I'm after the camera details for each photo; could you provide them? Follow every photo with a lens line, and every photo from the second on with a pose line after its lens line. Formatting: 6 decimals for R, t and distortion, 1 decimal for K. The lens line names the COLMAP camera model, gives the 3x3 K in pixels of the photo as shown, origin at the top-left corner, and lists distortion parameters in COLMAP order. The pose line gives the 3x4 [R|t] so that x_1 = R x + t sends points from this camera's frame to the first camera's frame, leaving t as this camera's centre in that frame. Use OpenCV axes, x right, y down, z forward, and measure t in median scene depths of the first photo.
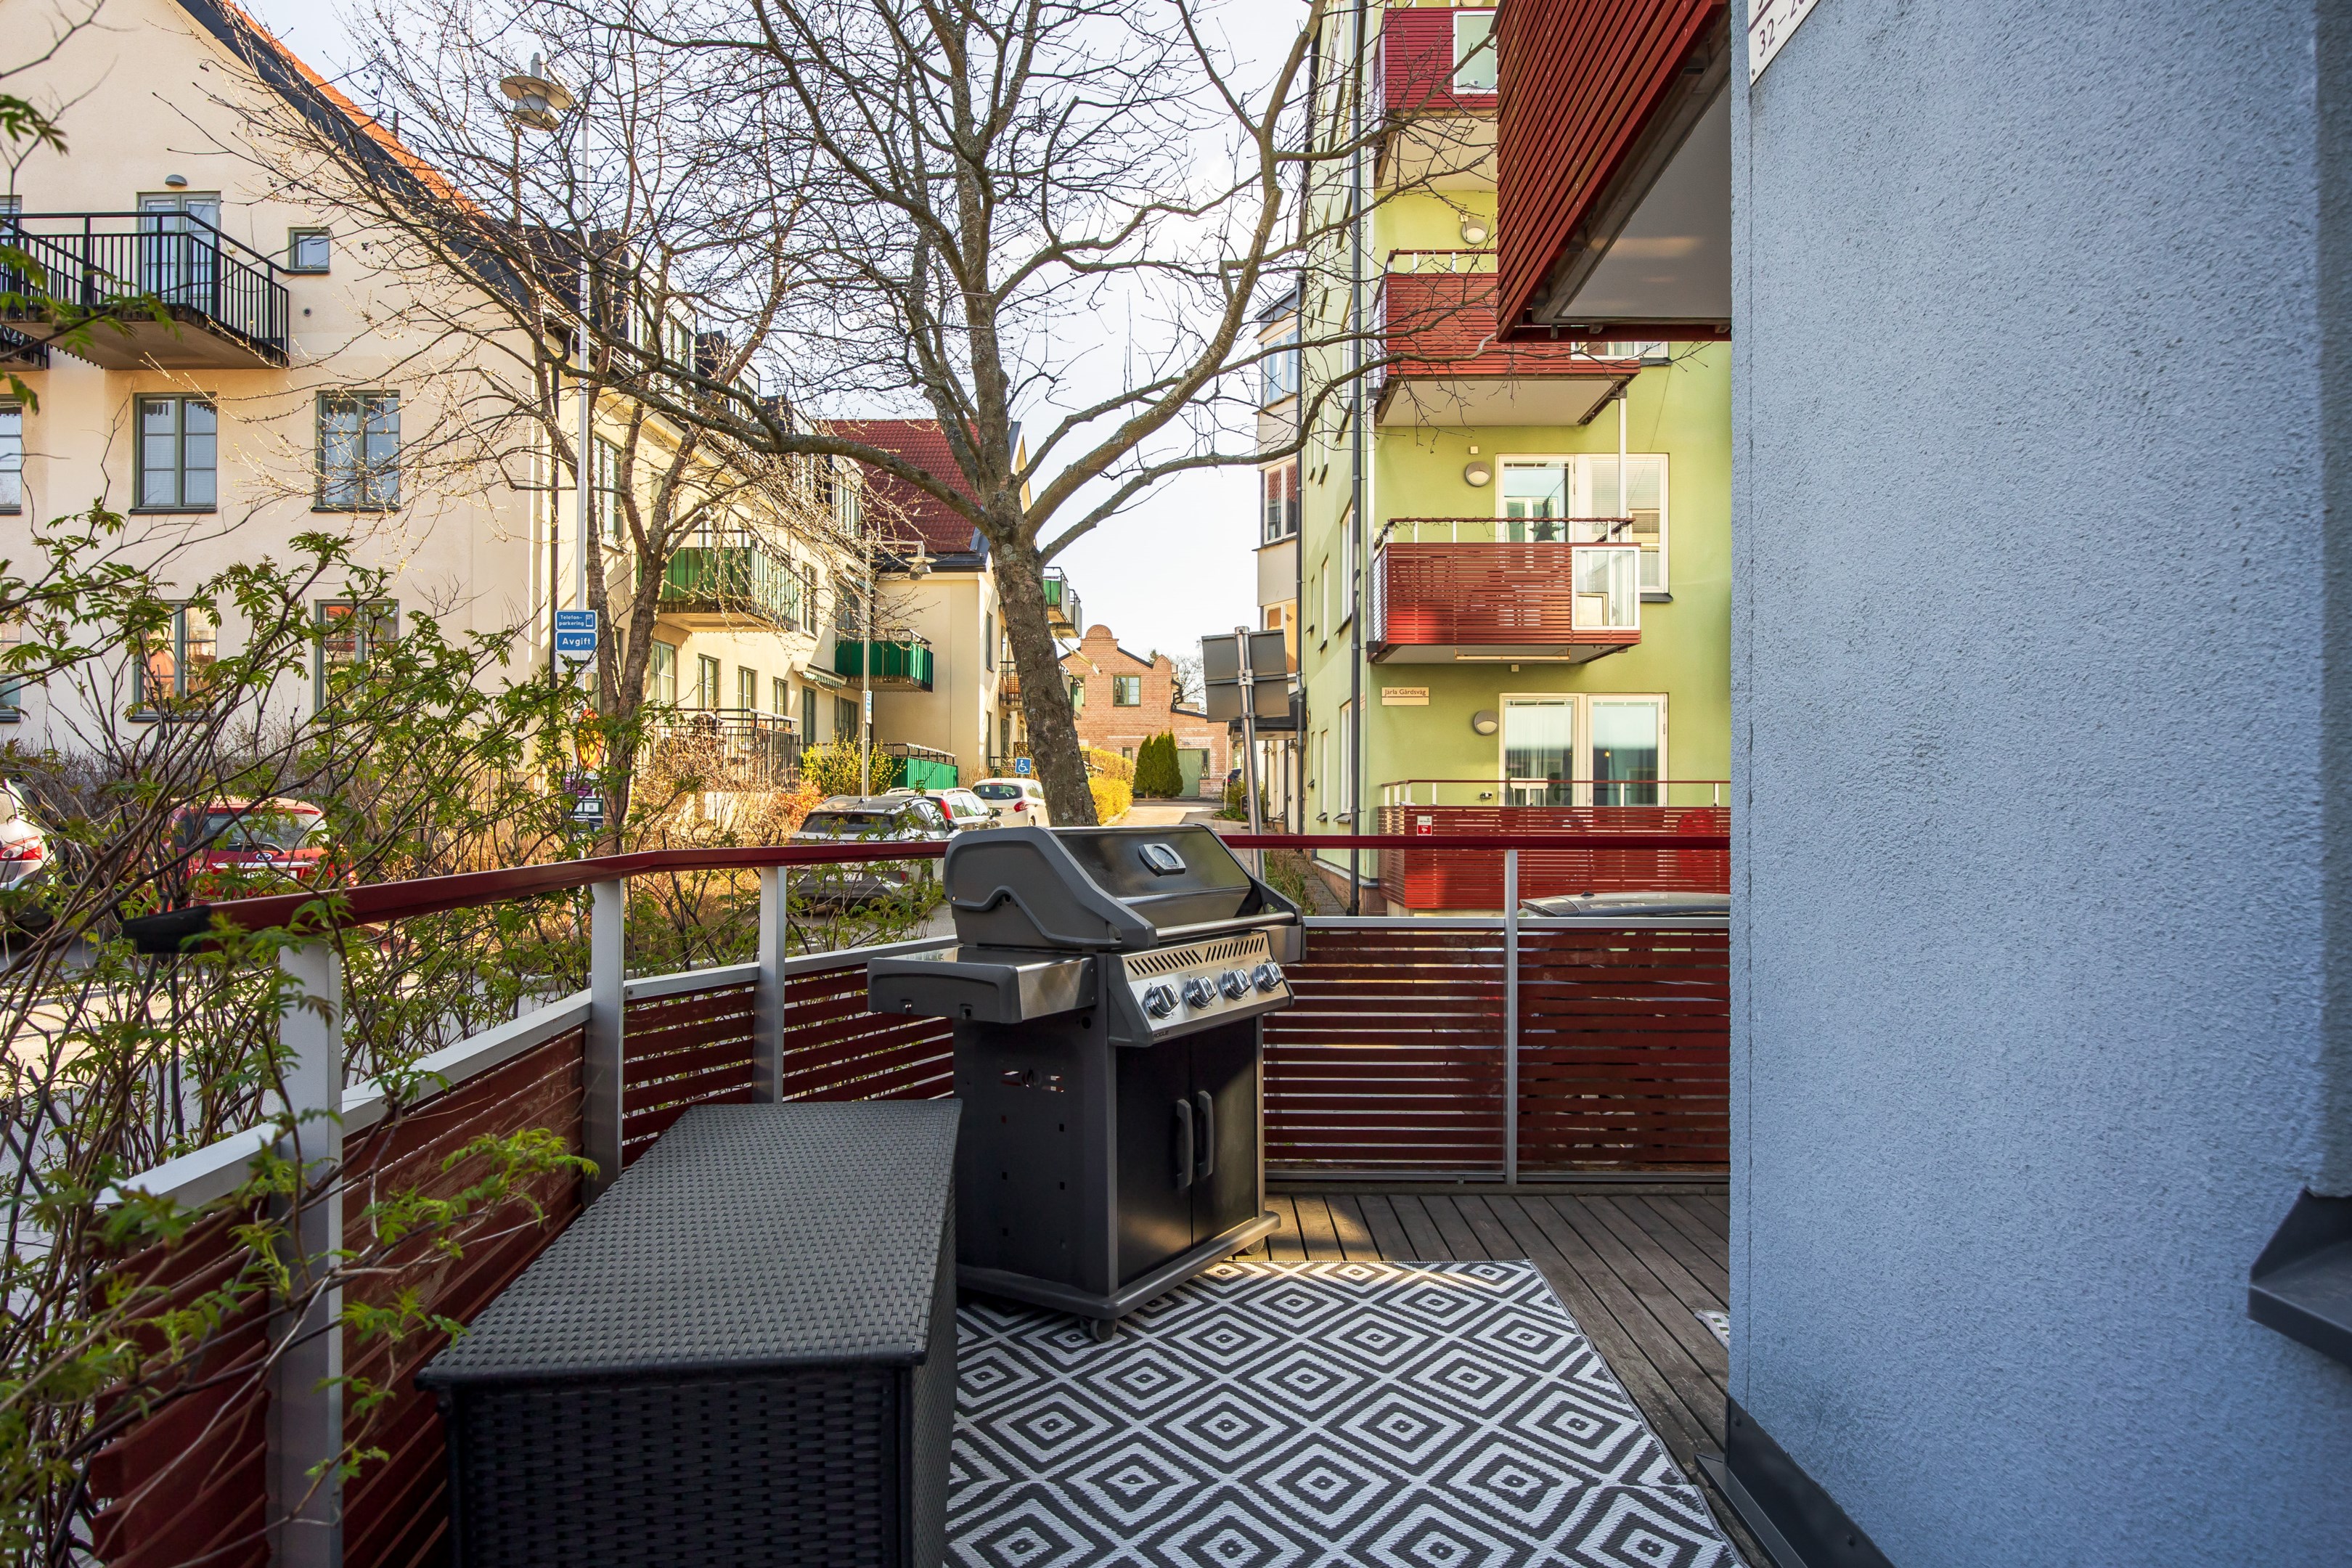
lens RADIAL K [[1393.7, 0, 1169.7], [0, 1393.7, 793.1], [0, 0, 1]] dist [-0.007938, -0.000827]
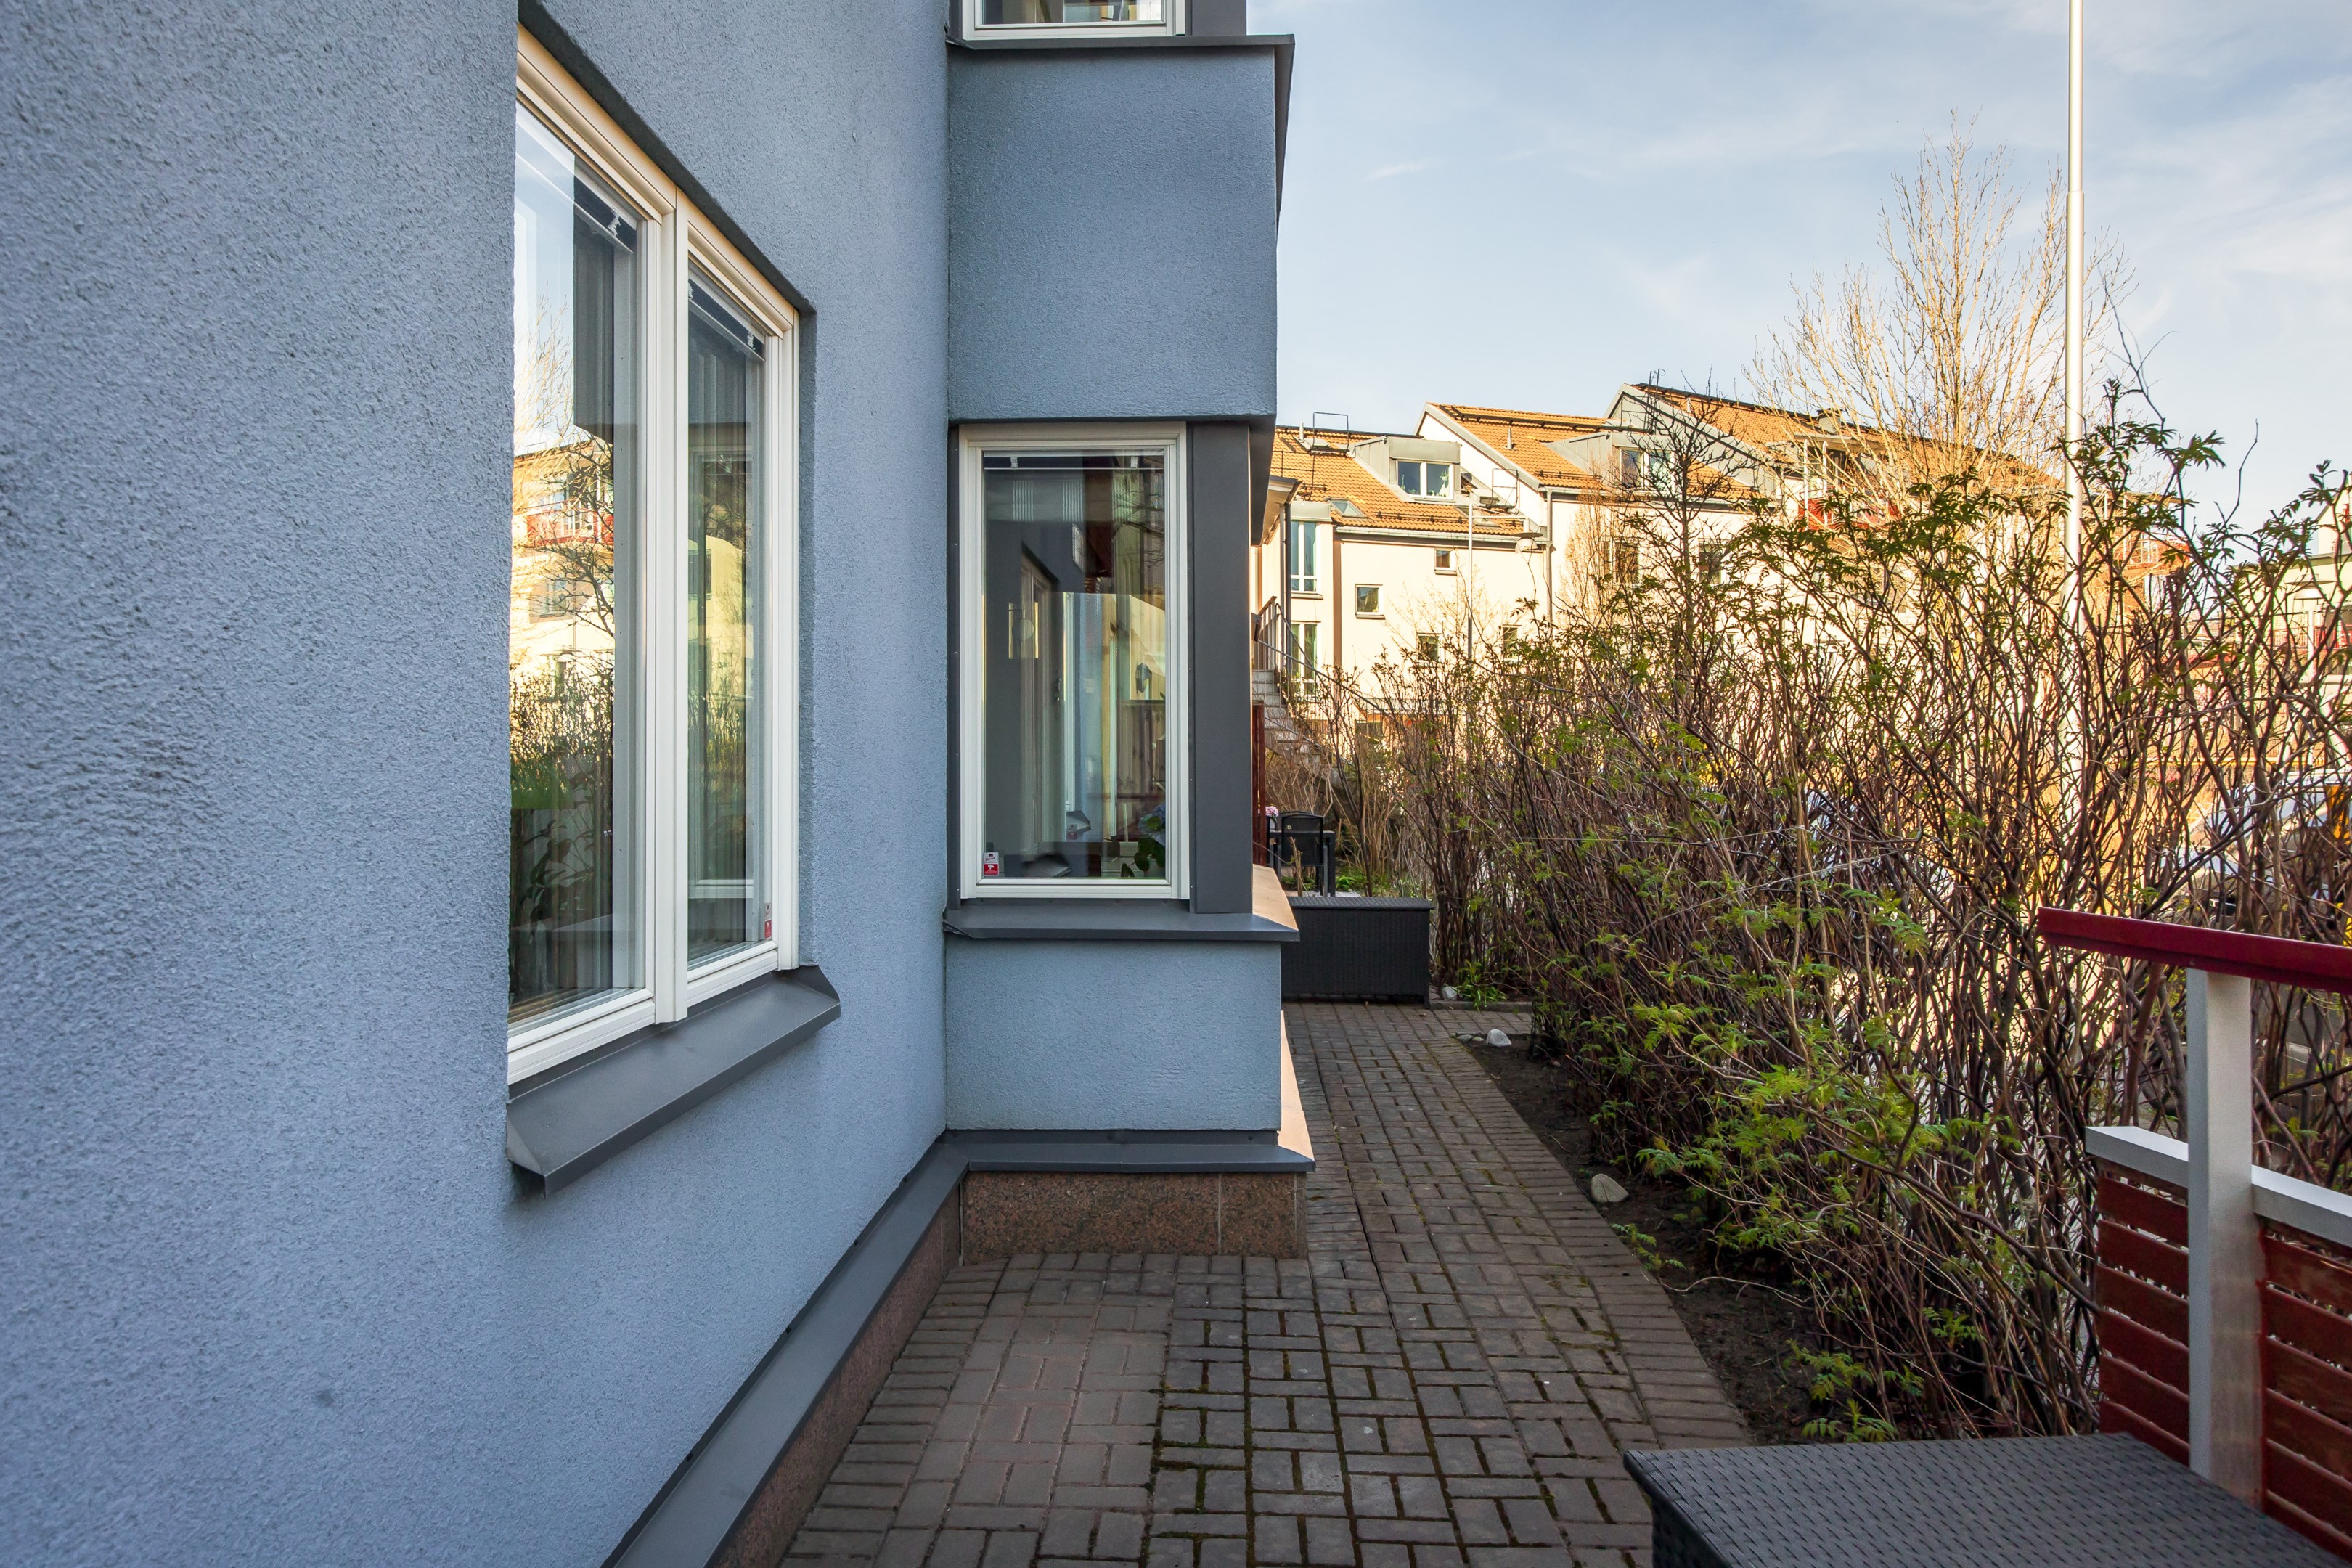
lens RADIAL K [[1619.8, 0, 1173.2], [0, 1619.8, 779.4], [0, 0, 1]] dist [-0.001566, -0.000311]
pose [[-0.999889, 0.001136, 0.014889, 0.088956], [0.001044, 0.999981, -0.006149, -0.022209], [-0.014895, -0.006133, -0.999870, 1.861798]]
